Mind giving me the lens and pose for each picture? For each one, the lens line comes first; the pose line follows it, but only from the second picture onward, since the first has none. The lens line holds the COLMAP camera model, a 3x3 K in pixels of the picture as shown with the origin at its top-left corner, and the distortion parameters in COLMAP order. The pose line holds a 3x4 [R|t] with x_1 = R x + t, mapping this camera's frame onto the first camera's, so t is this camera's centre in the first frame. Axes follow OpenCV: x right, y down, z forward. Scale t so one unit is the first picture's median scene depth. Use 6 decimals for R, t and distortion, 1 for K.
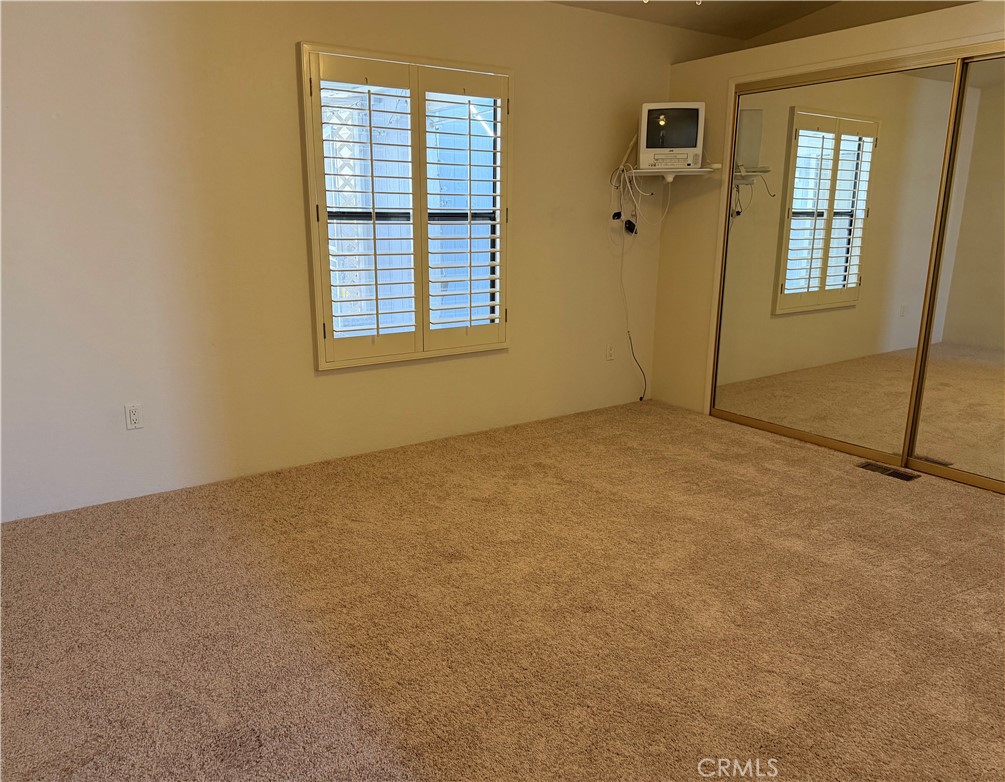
lens RADIAL K [[733.1, 0, 502.5], [0, 733.1, 391.0], [0, 0, 1]] dist [0.003044, 0.000322]
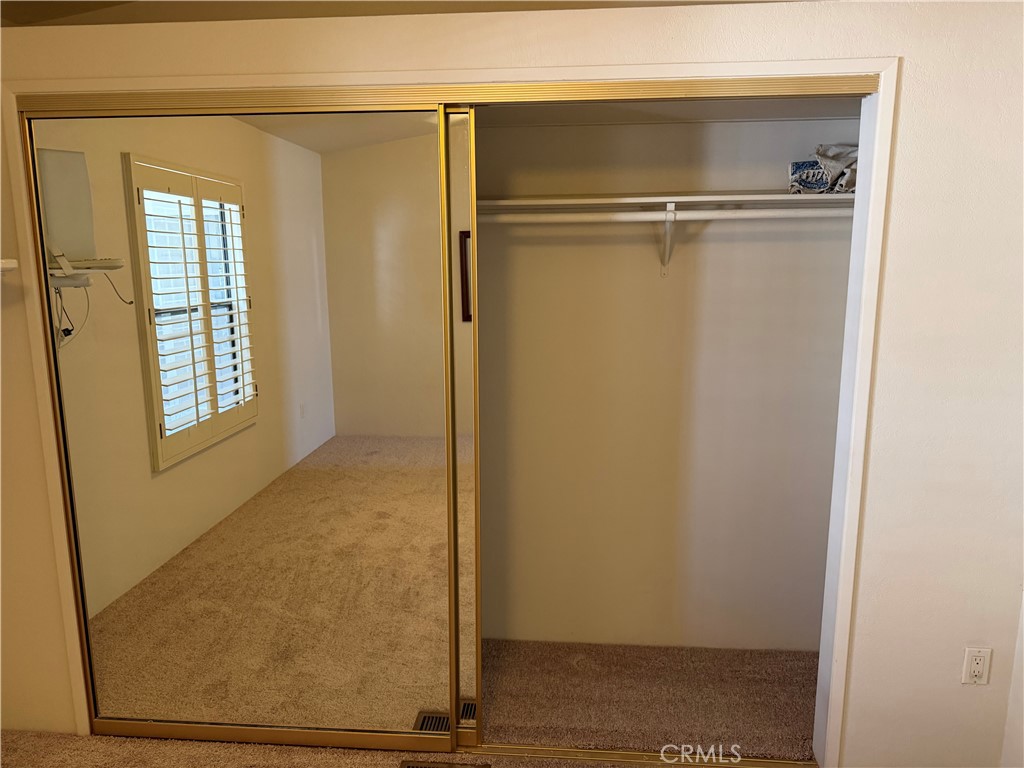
lens RADIAL K [[731.7, 0, 509.5], [0, 731.7, 403.5], [0, 0, 1]] dist [-0.006623, -0.005234]
pose [[0.650682, -0.147056, 0.744975, 0.104446], [0.181728, 0.982717, 0.035260, -0.129586], [-0.737284, 0.112439, 0.666160, 0.341488]]
